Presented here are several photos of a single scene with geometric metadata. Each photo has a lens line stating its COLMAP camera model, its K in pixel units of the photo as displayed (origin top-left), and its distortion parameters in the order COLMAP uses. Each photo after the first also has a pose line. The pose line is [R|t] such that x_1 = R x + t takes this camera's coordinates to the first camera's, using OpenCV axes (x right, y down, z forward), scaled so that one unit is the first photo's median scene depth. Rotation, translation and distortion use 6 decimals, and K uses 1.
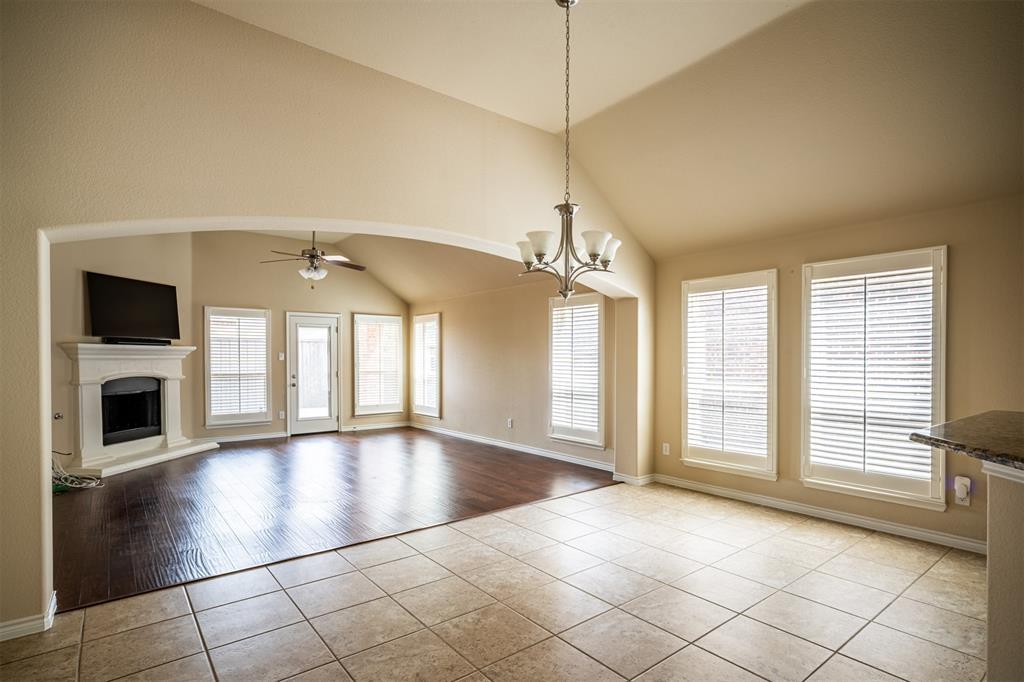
lens RADIAL K [[514.8, 0, 512.0], [0, 514.8, 364.6], [0, 0, 1]] dist [-0.002260, -0.000764]
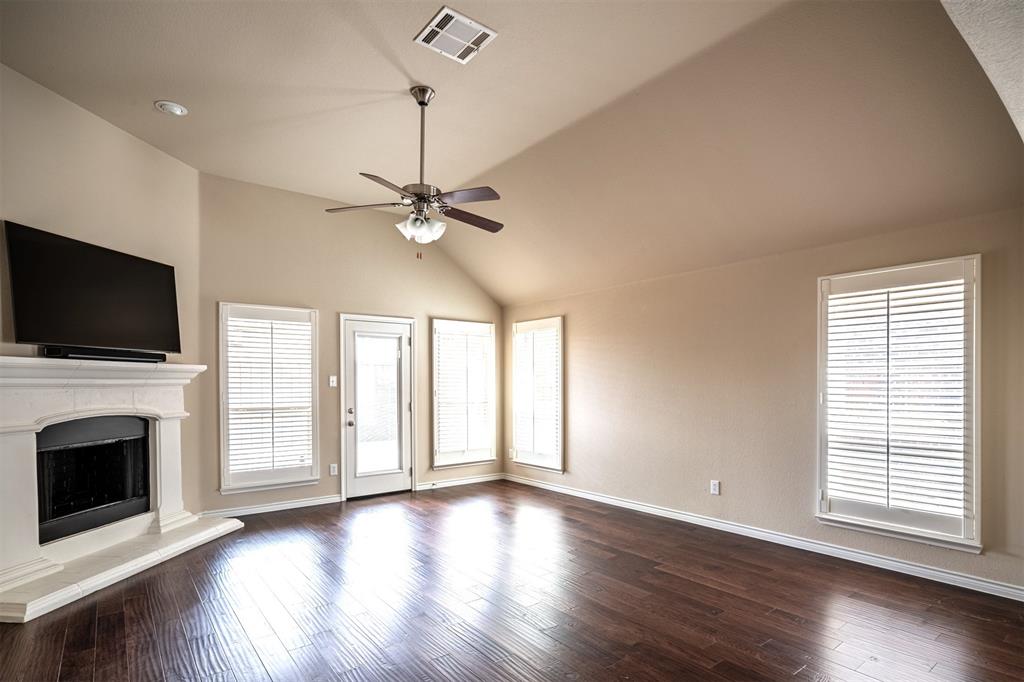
lens RADIAL K [[520.2, 0, 510.0], [0, 520.2, 385.9], [0, 0, 1]] dist [0.001620, 0.001587]
pose [[0.999969, -0.004264, -0.006603, -0.225579], [0.004210, 0.999958, -0.008170, -0.003119], [0.006638, 0.008142, 0.999945, 0.345658]]
